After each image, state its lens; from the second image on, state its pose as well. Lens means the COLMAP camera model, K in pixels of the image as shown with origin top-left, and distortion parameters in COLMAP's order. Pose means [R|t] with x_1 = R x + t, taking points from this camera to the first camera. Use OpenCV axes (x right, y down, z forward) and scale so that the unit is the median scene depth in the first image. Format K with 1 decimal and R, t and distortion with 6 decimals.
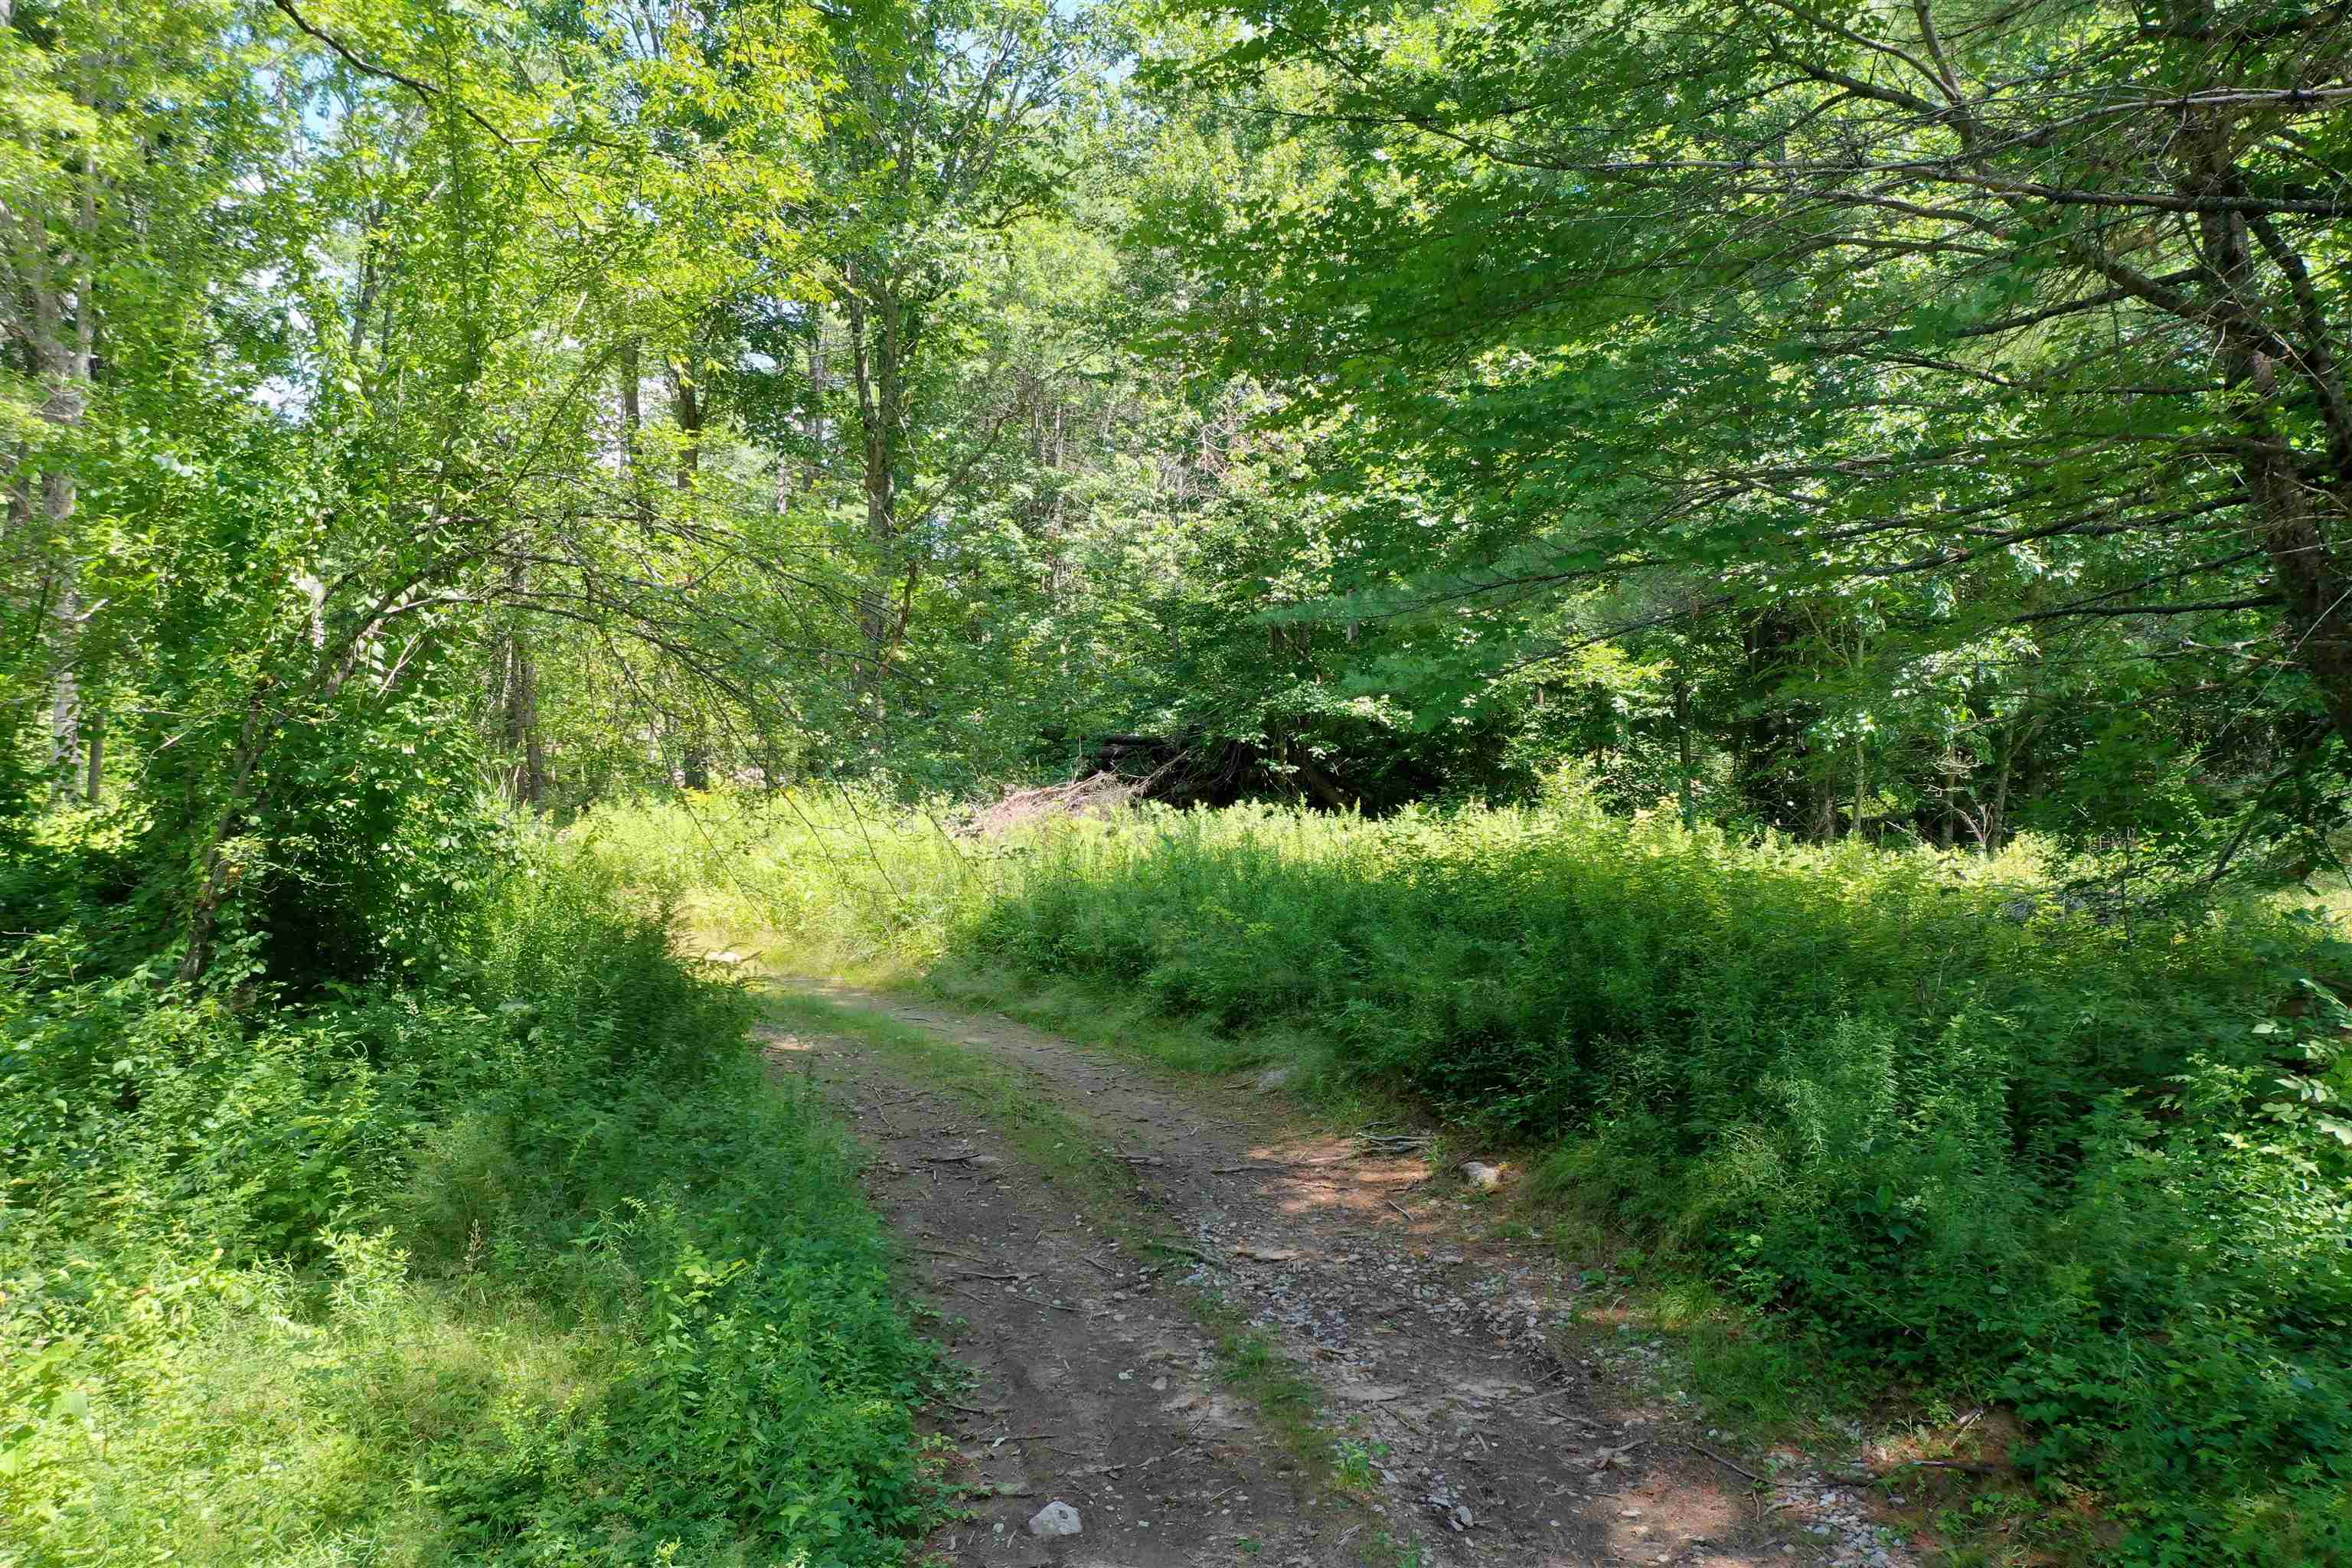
lens RADIAL K [[1865.6, 0, 1171.7], [0, 1865.6, 777.9], [0, 0, 1]] dist [0.013608, -0.007024]
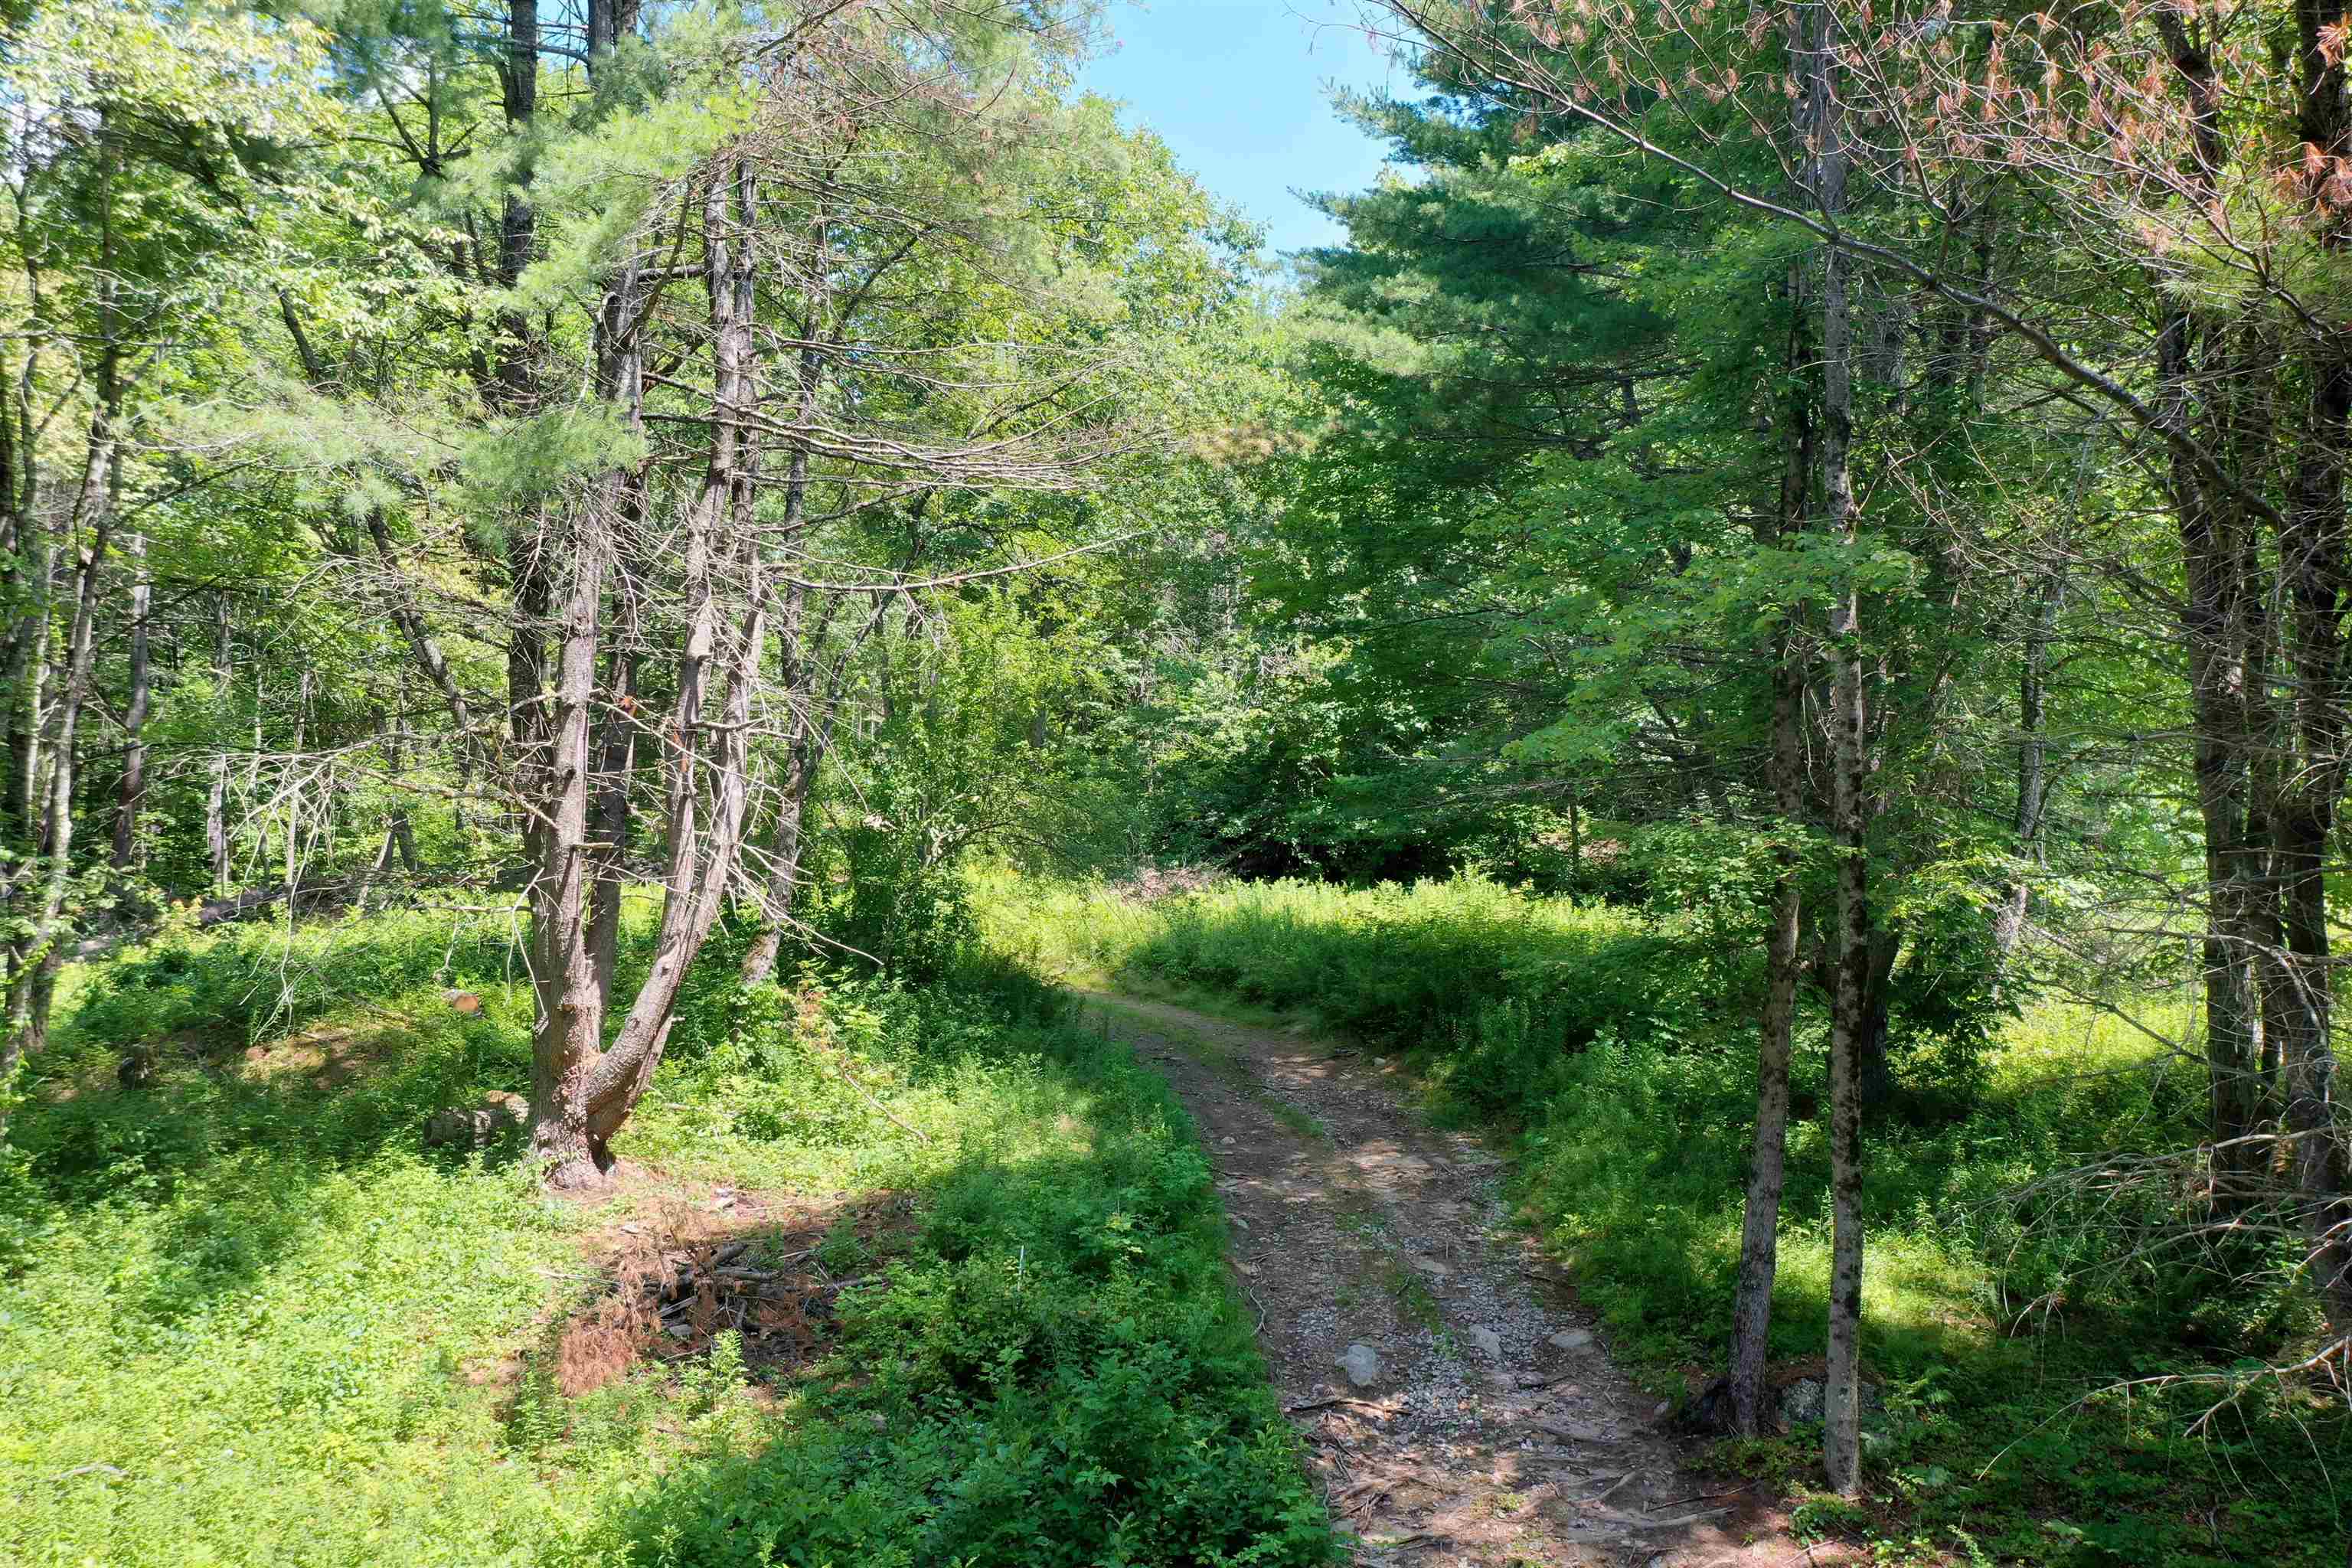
lens RADIAL K [[1865.6, 0, 1171.7], [0, 1865.6, 777.9], [0, 0, 1]] dist [0.013608, -0.007024]
pose [[0.999726, 0.004220, -0.023029, -0.027846], [-0.004275, 0.999988, -0.002361, -0.081553], [0.023019, 0.002458, 0.999732, -0.754909]]
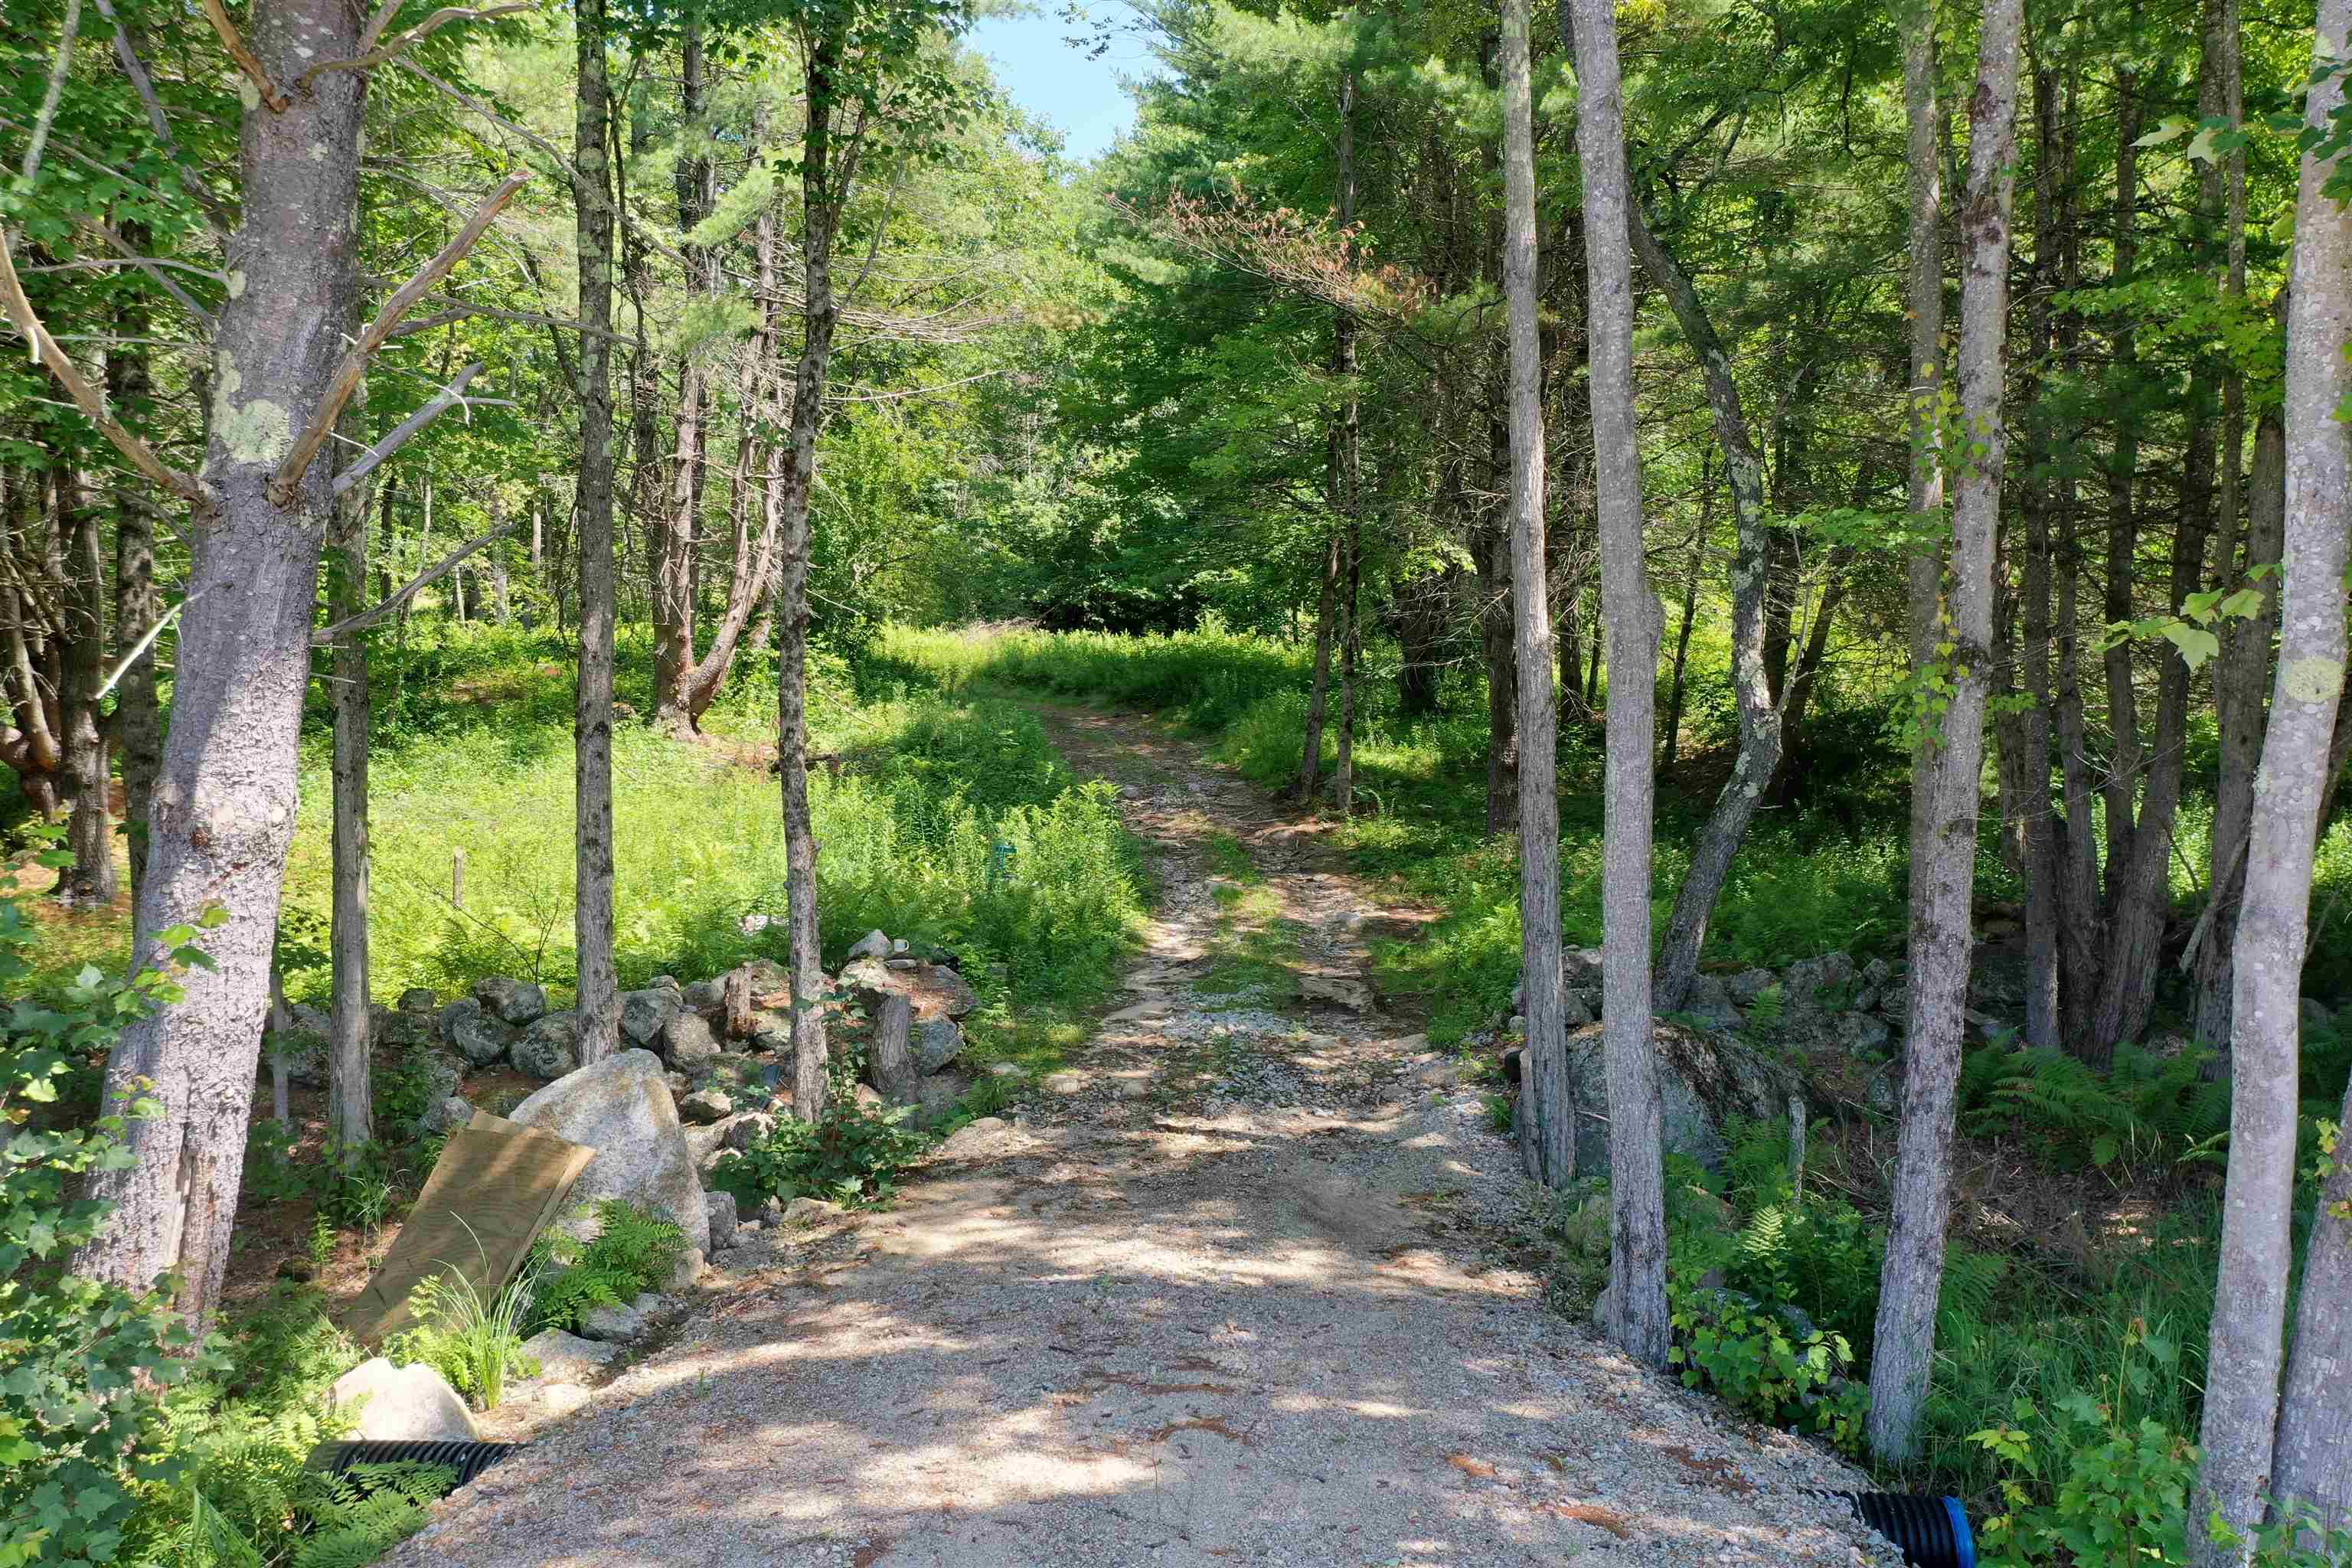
lens RADIAL K [[1865.6, 0, 1171.7], [0, 1865.6, 777.9], [0, 0, 1]] dist [0.013608, -0.007024]
pose [[0.995469, 0.004424, 0.094988, -0.074567], [-0.011844, 0.996907, 0.077692, 0.016750], [-0.094350, -0.078465, 0.992442, -1.456376]]
